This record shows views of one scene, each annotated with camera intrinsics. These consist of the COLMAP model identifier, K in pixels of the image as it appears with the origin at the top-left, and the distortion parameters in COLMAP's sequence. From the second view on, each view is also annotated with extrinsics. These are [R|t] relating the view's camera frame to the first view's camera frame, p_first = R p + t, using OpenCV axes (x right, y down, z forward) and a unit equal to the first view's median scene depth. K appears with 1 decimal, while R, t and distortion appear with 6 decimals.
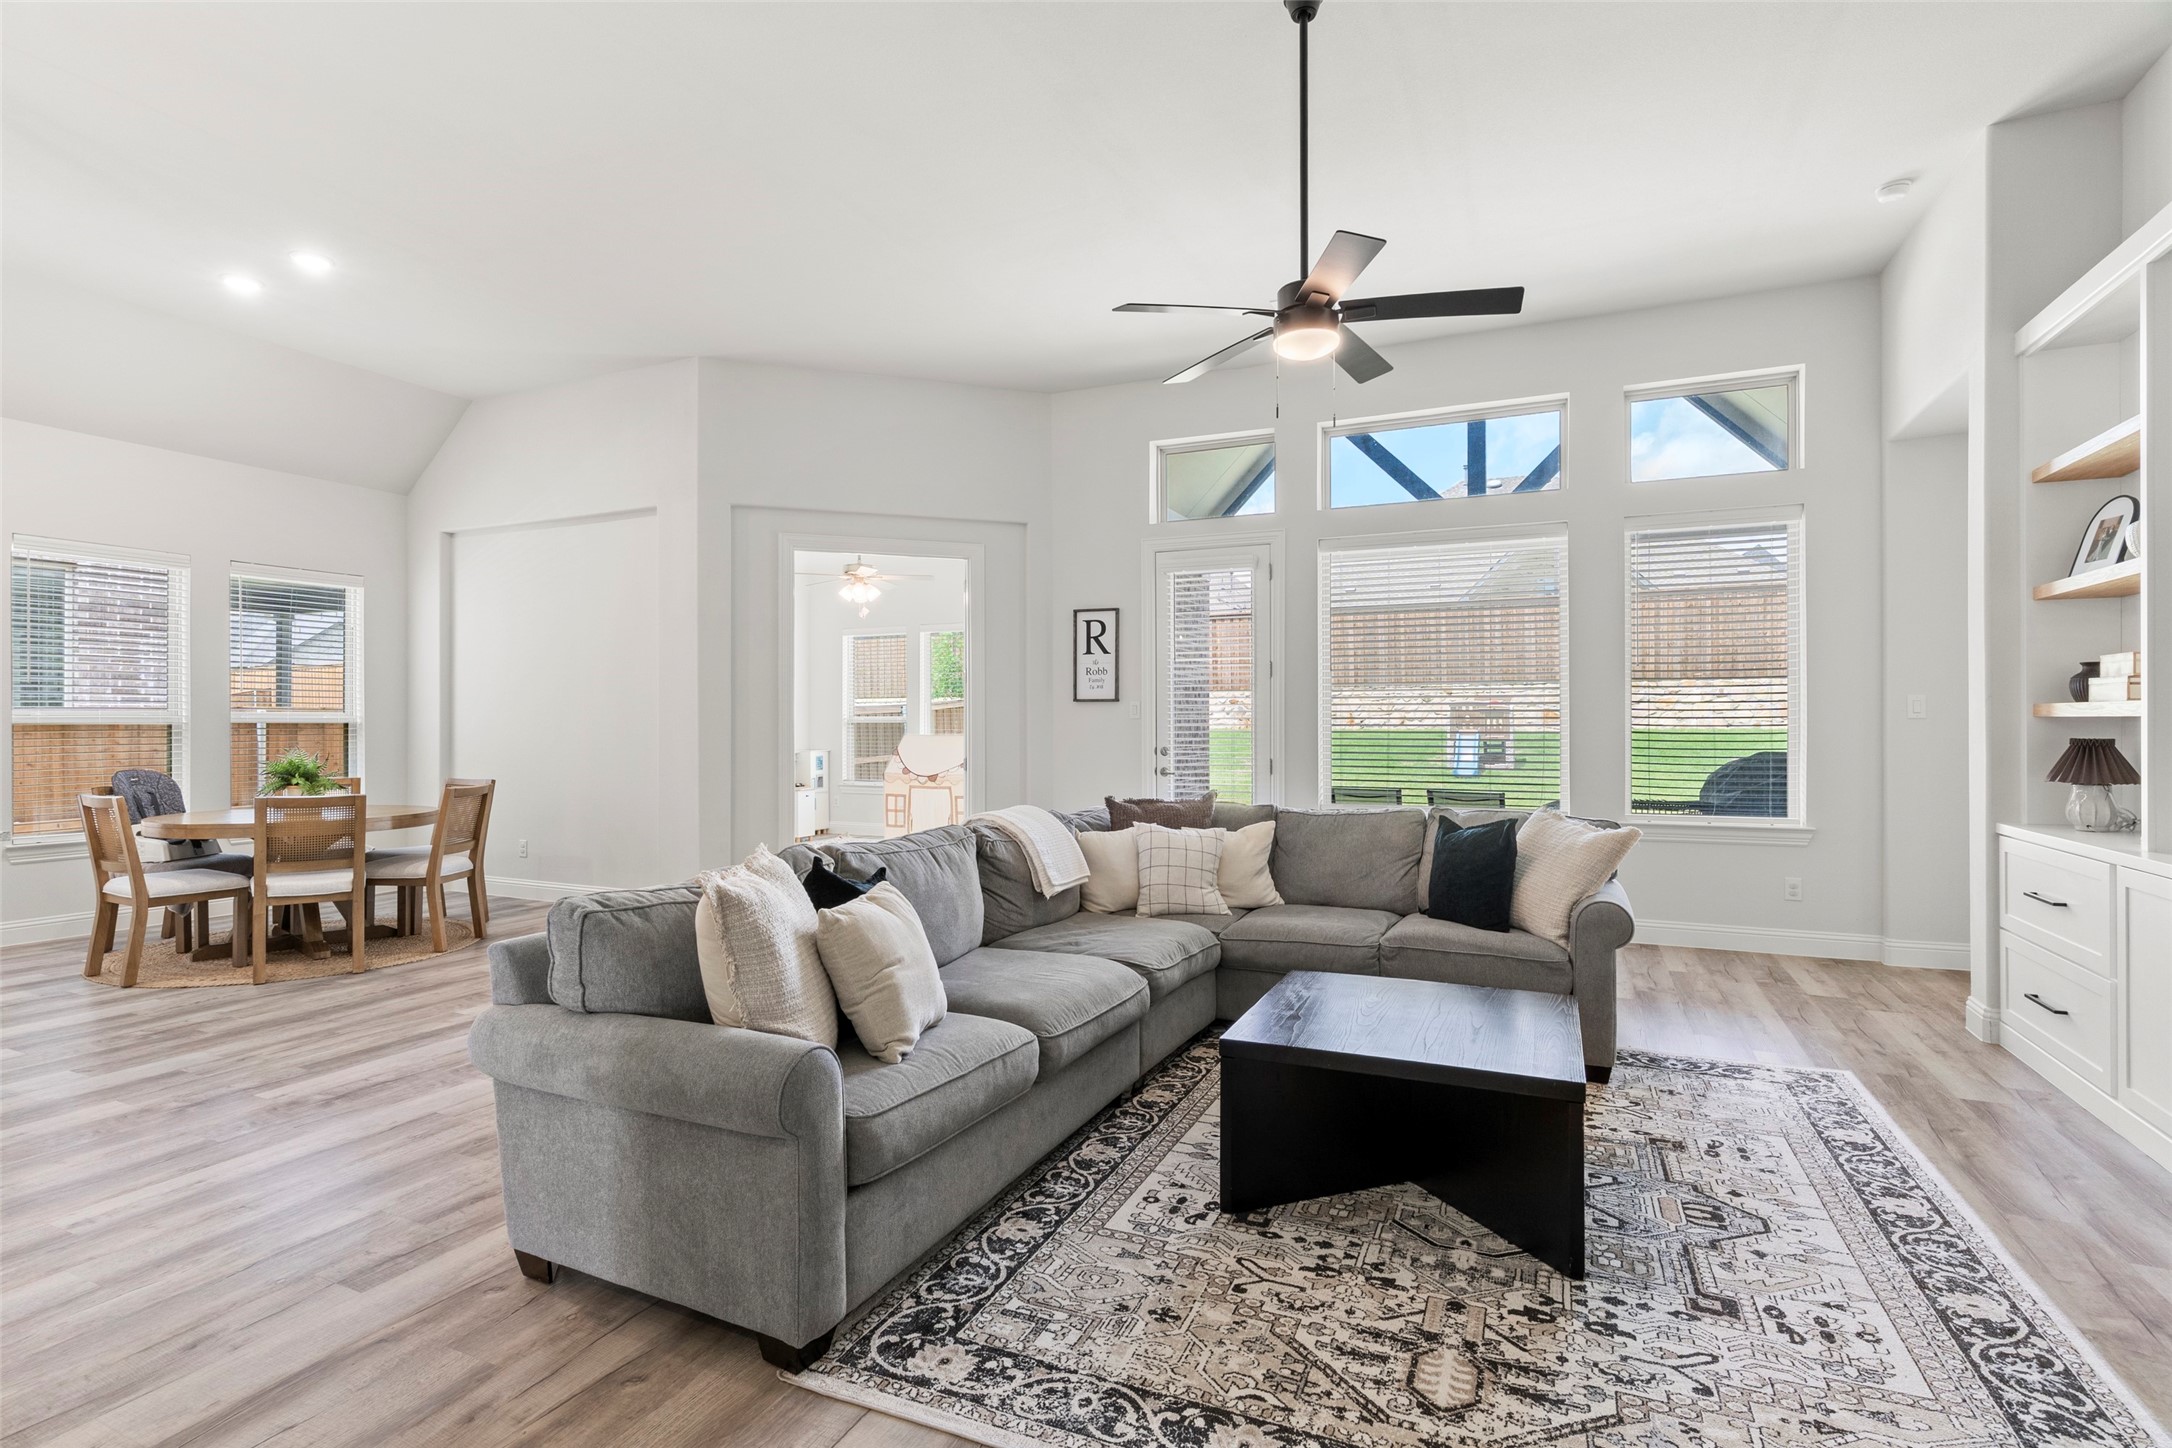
lens RADIAL K [[1066.7, 0, 1061.8], [0, 1066.7, 720.6], [0, 0, 1]] dist [-0.006925, 0.002151]
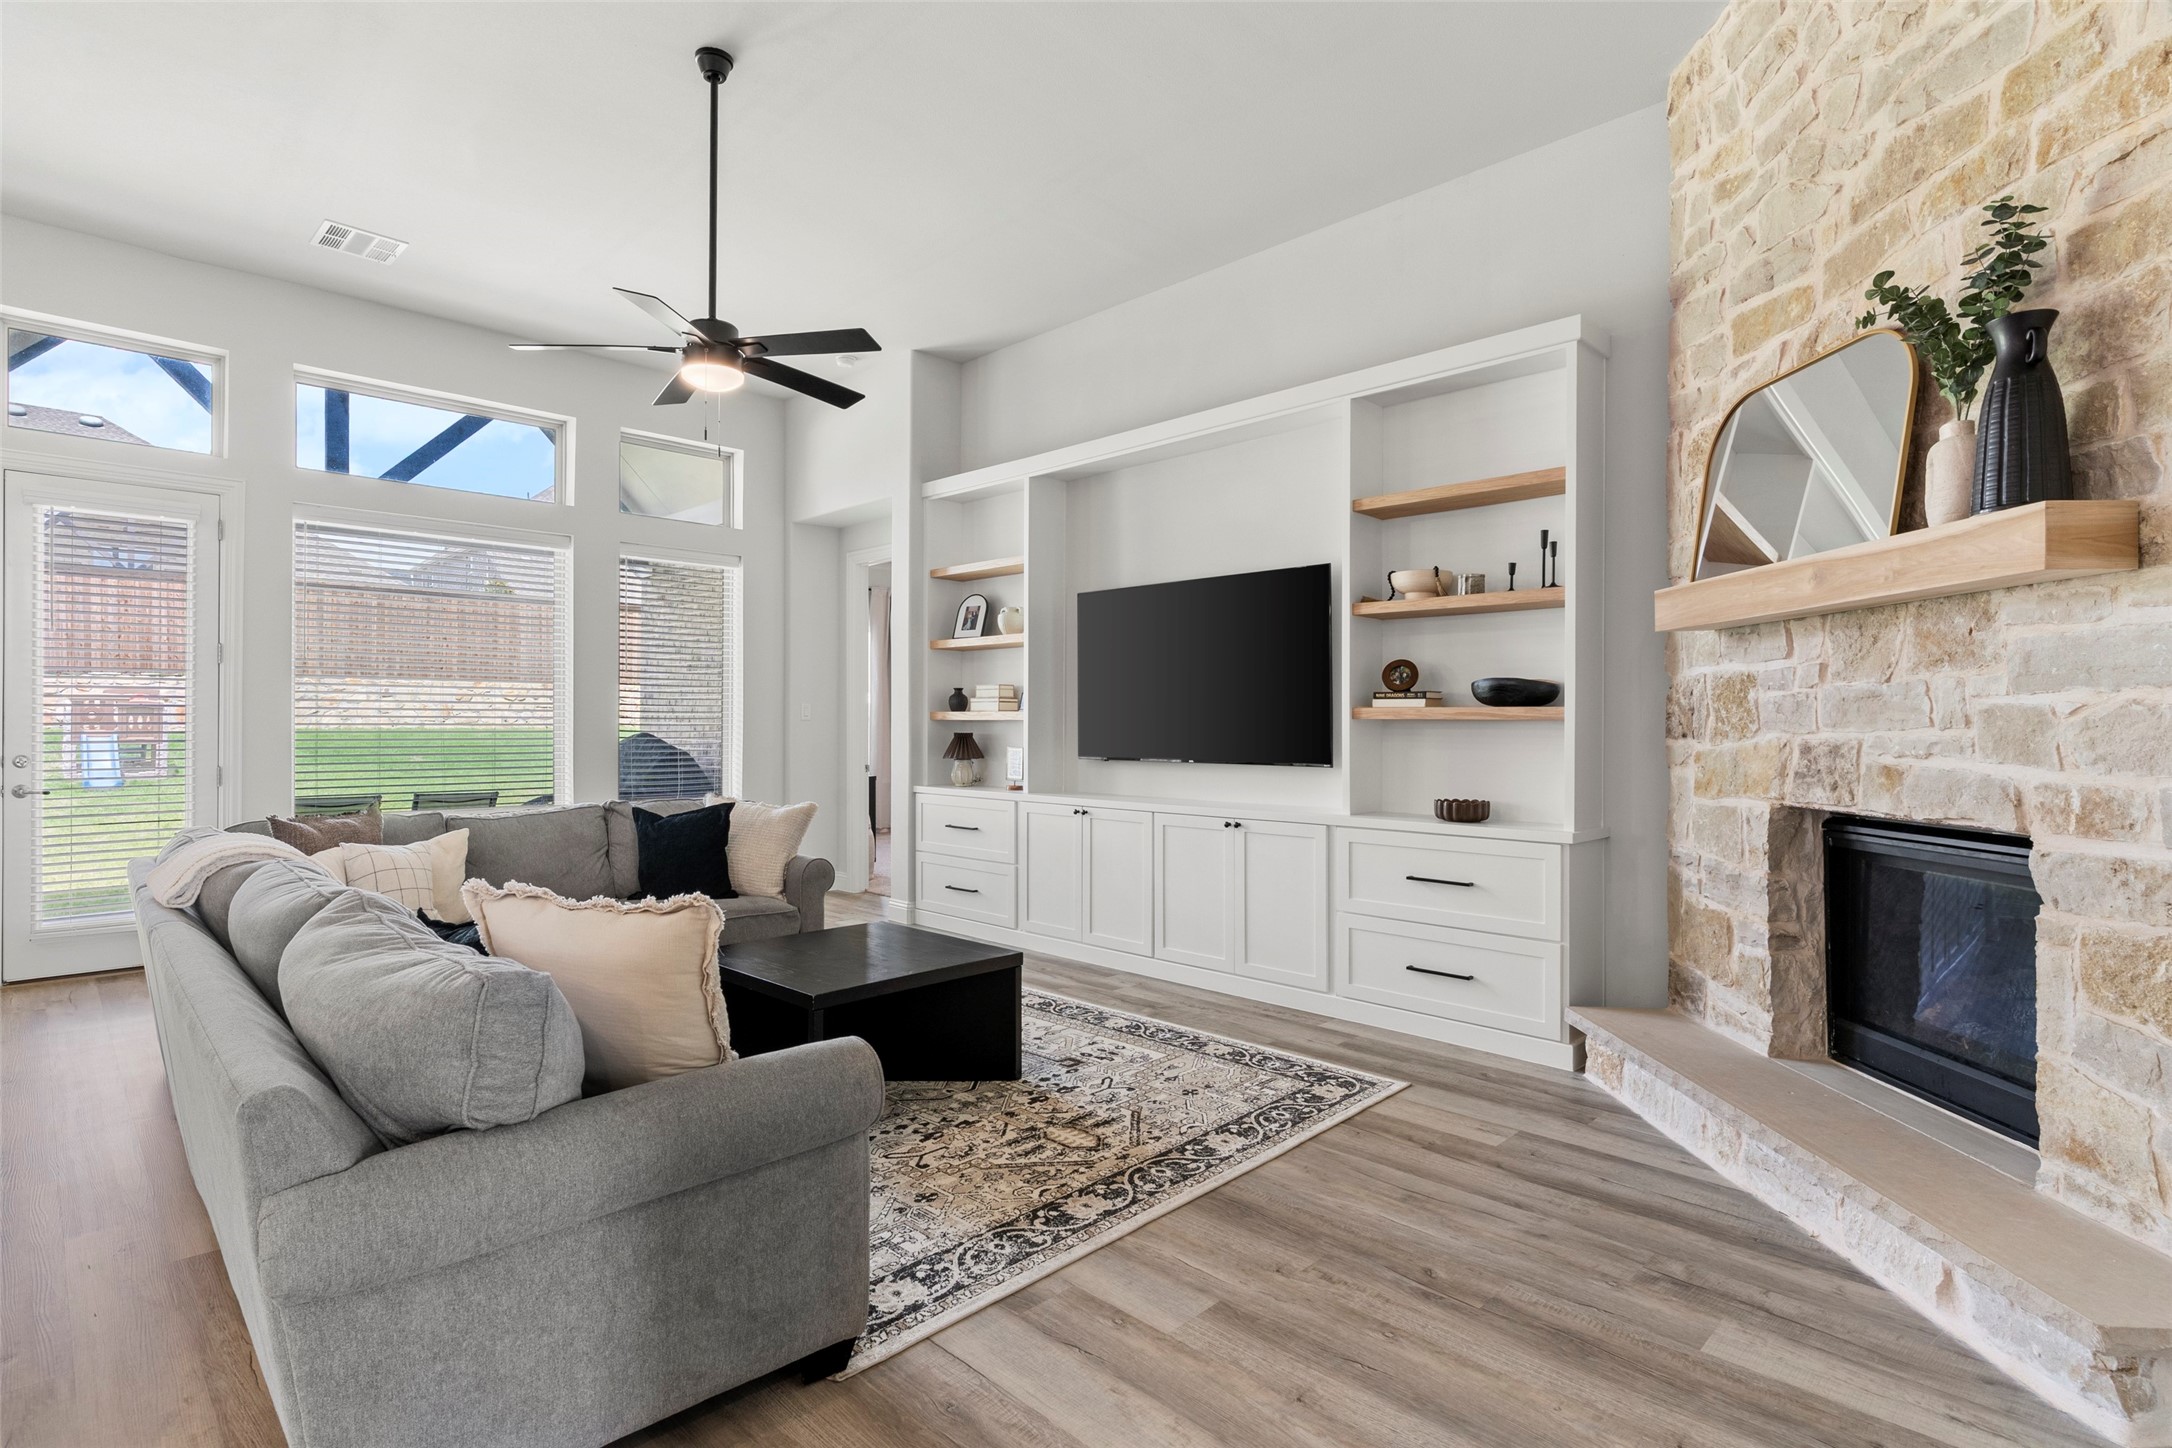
lens RADIAL K [[1066.7, 0, 1065.7], [0, 1066.7, 720.0], [0, 0, 1]] dist [-0.006925, 0.002151]
pose [[0.345130, 0.006475, 0.938533, -0.793256], [-0.006409, 0.999969, -0.004542, 0.003053], [-0.938533, -0.004448, 0.345160, 0.324433]]
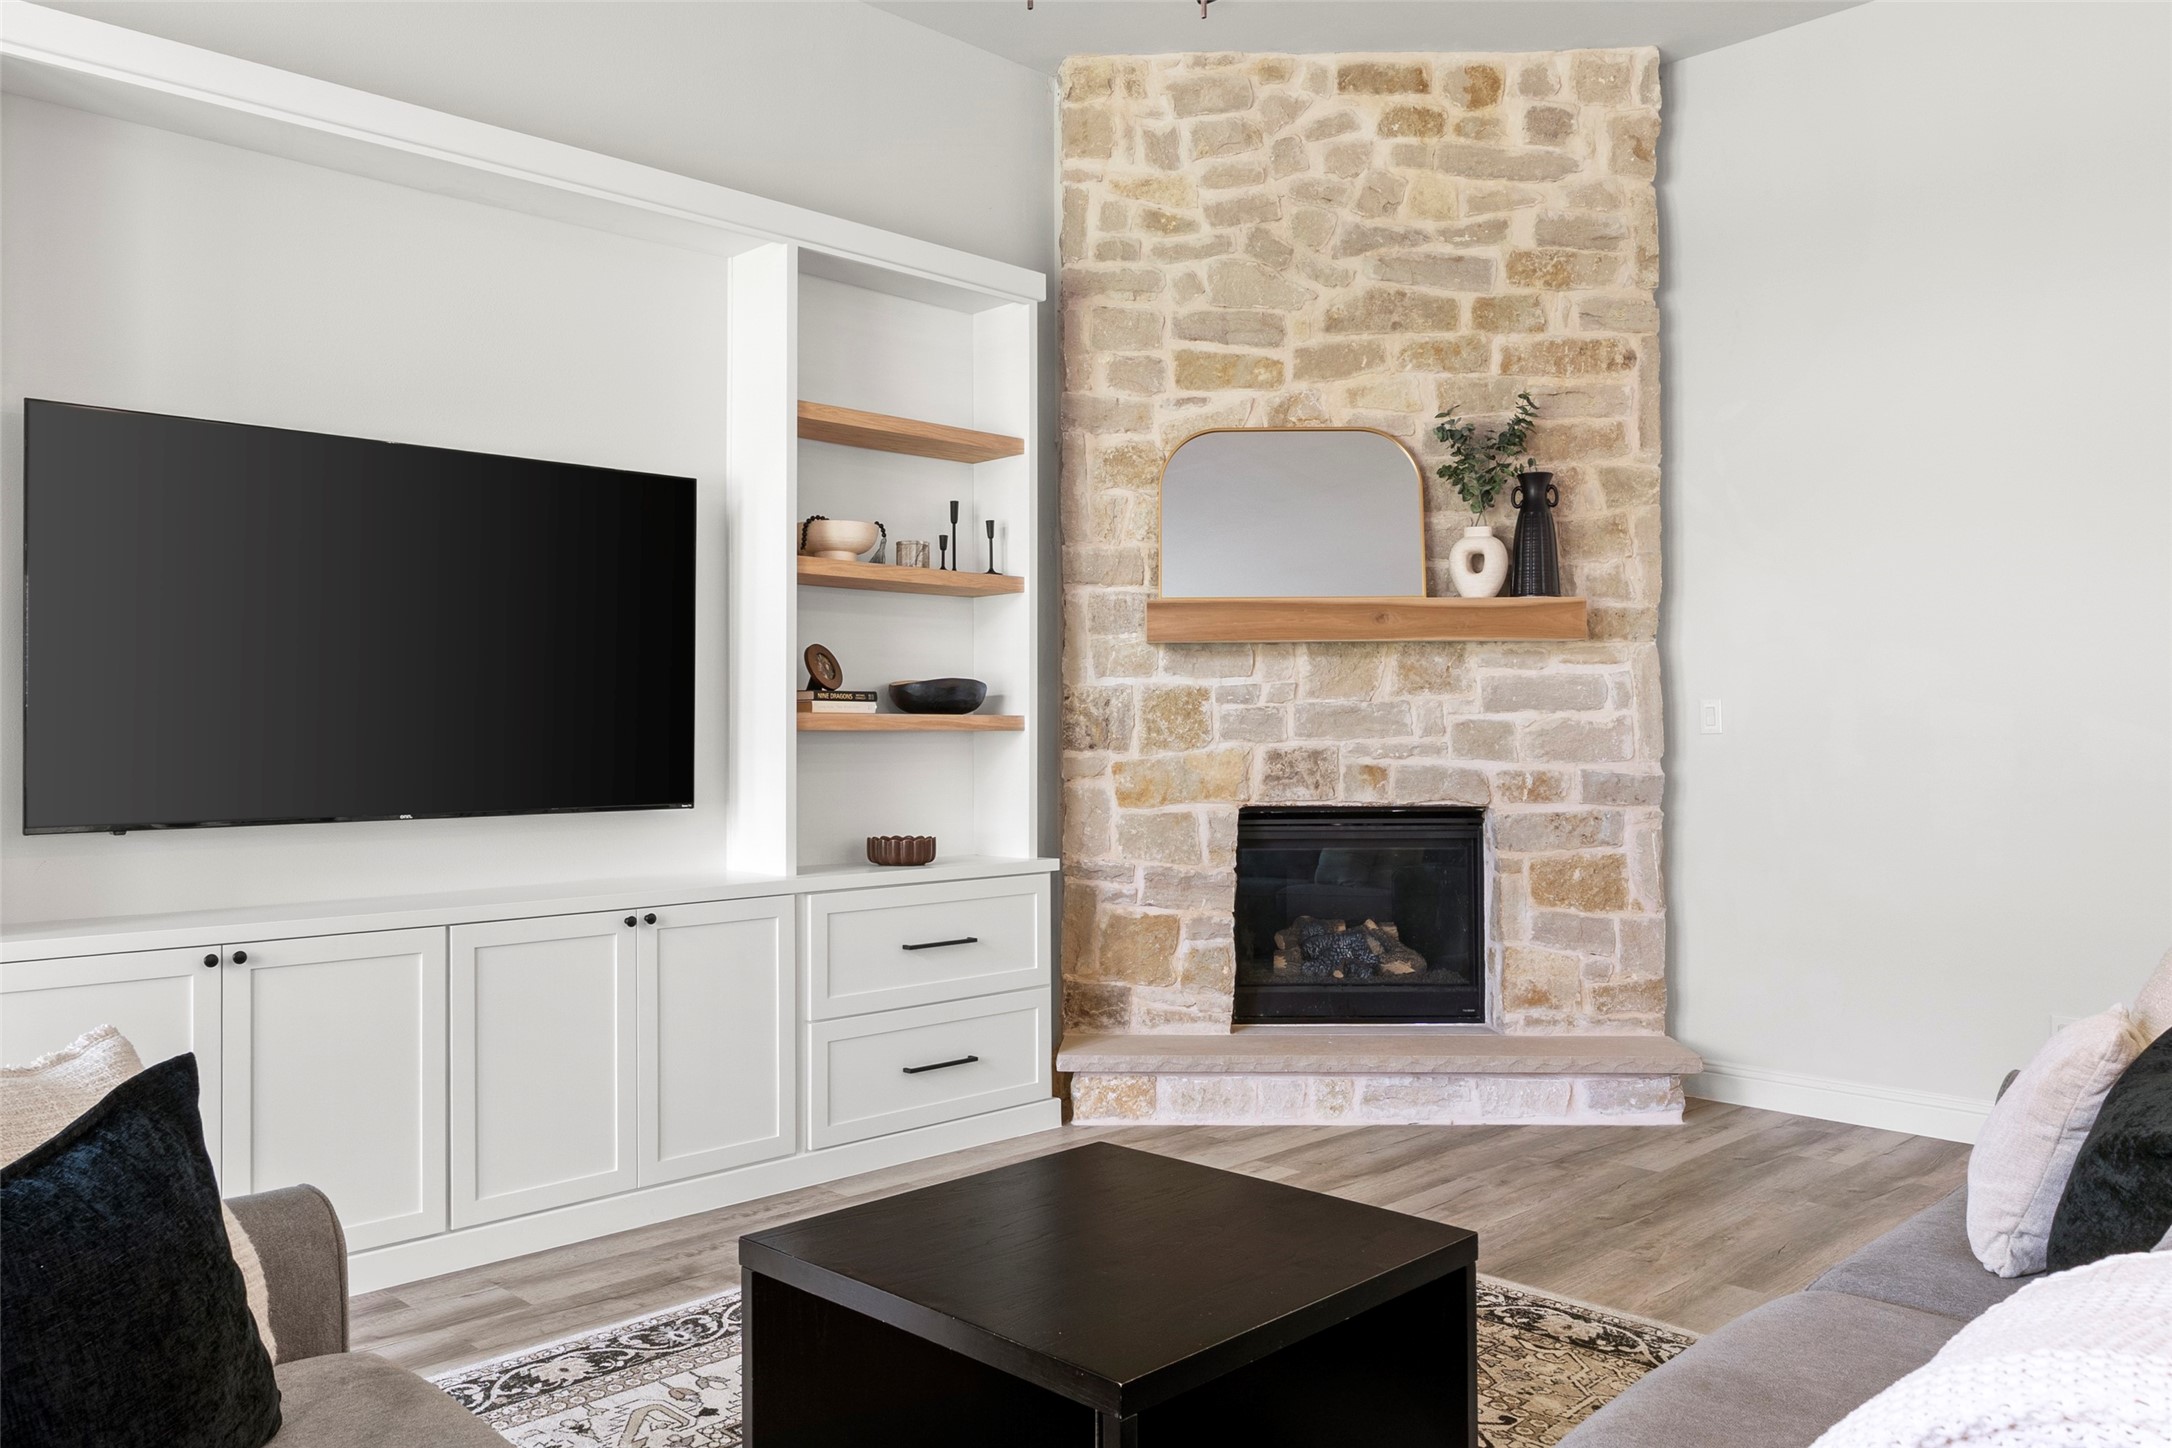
lens RADIAL K [[1620.6, 0, 1054.8], [0, 1620.6, 721.9], [0, 0, 1]] dist [-0.001508, 0.004823]
pose [[-0.934681, 0.010660, 0.355328, 0.034156], [0.006791, 0.999903, -0.012134, 0.004654], [-0.355423, -0.008929, -0.934663, 1.868844]]
